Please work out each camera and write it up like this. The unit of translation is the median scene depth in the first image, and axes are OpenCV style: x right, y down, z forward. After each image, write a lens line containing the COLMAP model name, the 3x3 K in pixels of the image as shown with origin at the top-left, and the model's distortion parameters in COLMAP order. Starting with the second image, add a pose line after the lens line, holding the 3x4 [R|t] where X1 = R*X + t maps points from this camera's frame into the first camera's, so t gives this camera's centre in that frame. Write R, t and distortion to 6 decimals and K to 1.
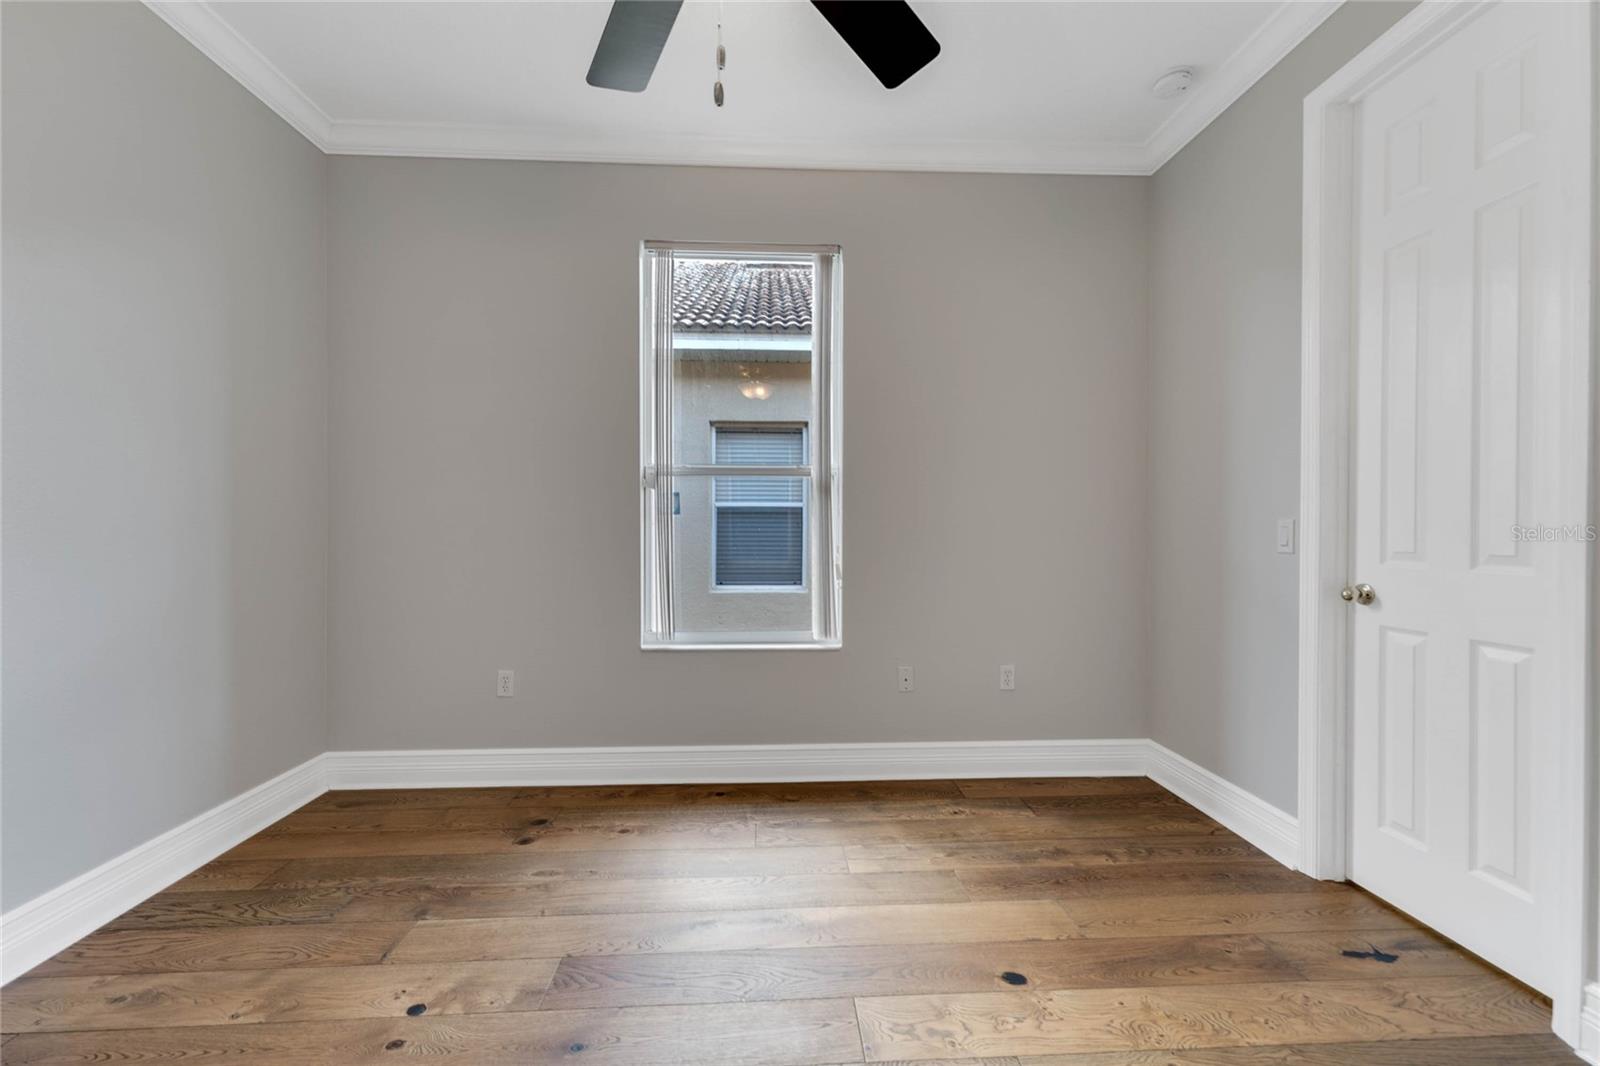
lens RADIAL K [[648.4, 0, 800.0], [0, 648.4, 533.0], [0, 0, 1]] dist [0.003455, 0.000321]
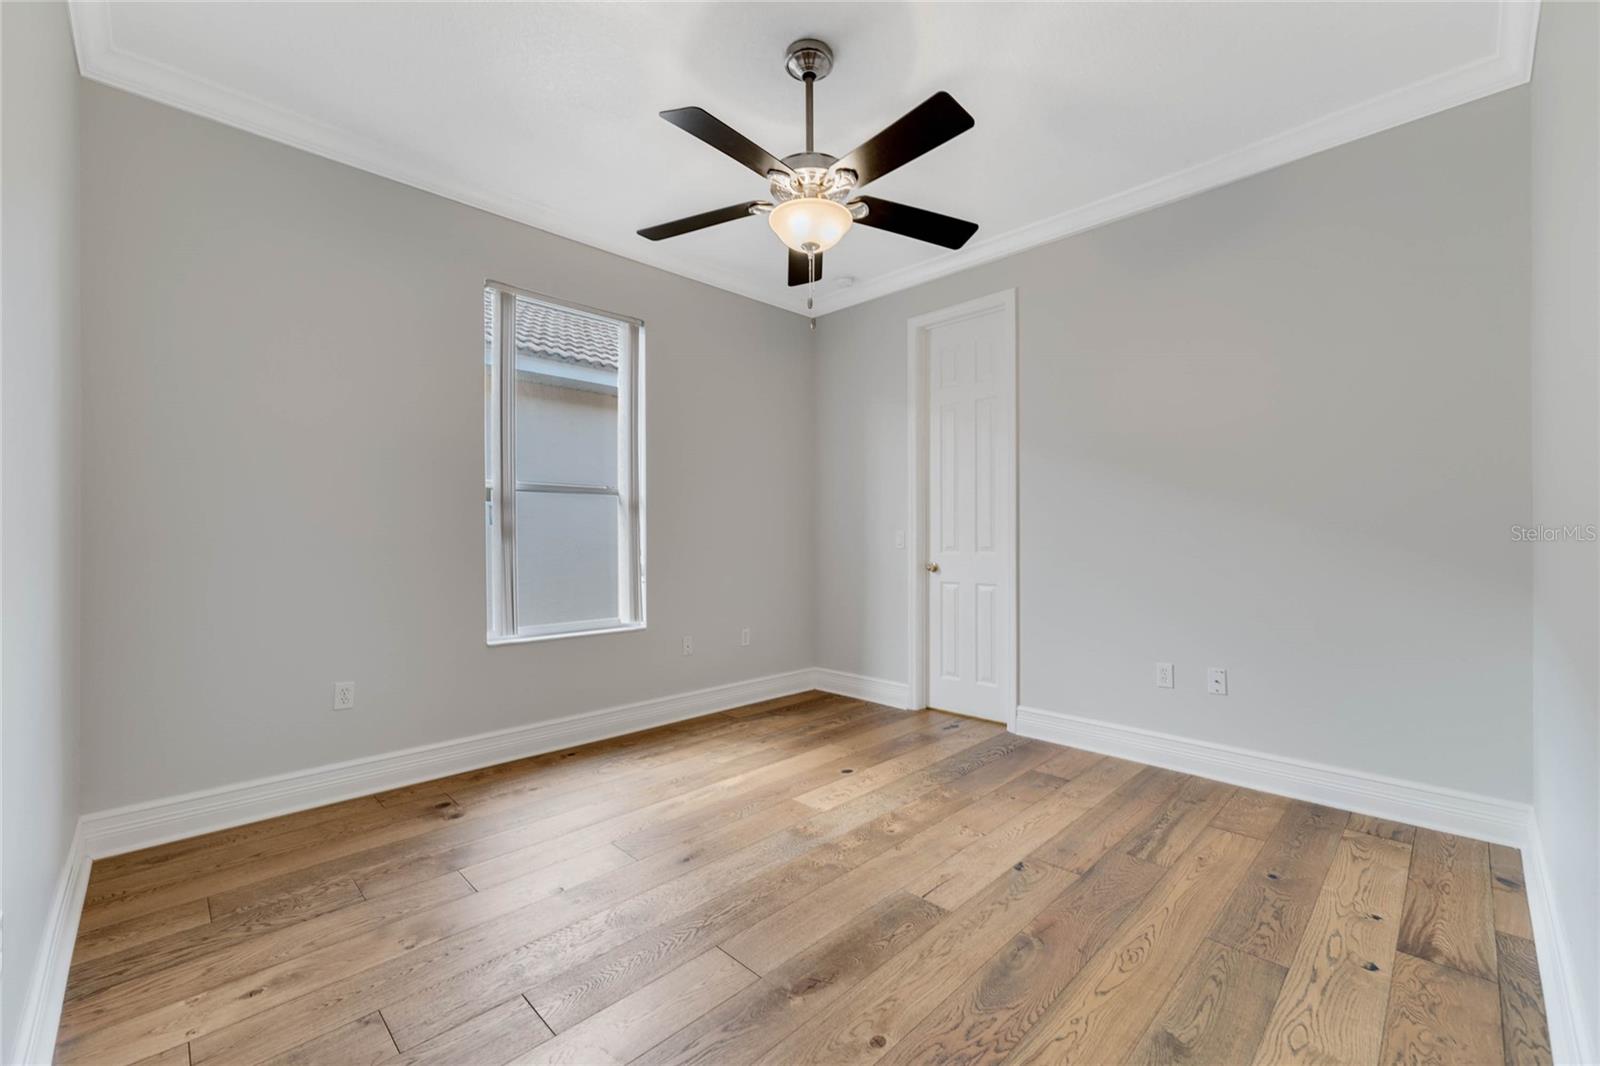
lens RADIAL K [[648.4, 0, 800.0], [0, 648.4, 533.0], [0, 0, 1]] dist [0.003455, 0.000321]
pose [[0.748500, 0.000522, 0.663134, -0.755899], [0.006300, 0.999949, -0.007899, -0.002099], [-0.663105, 0.010090, 0.748459, -0.251358]]
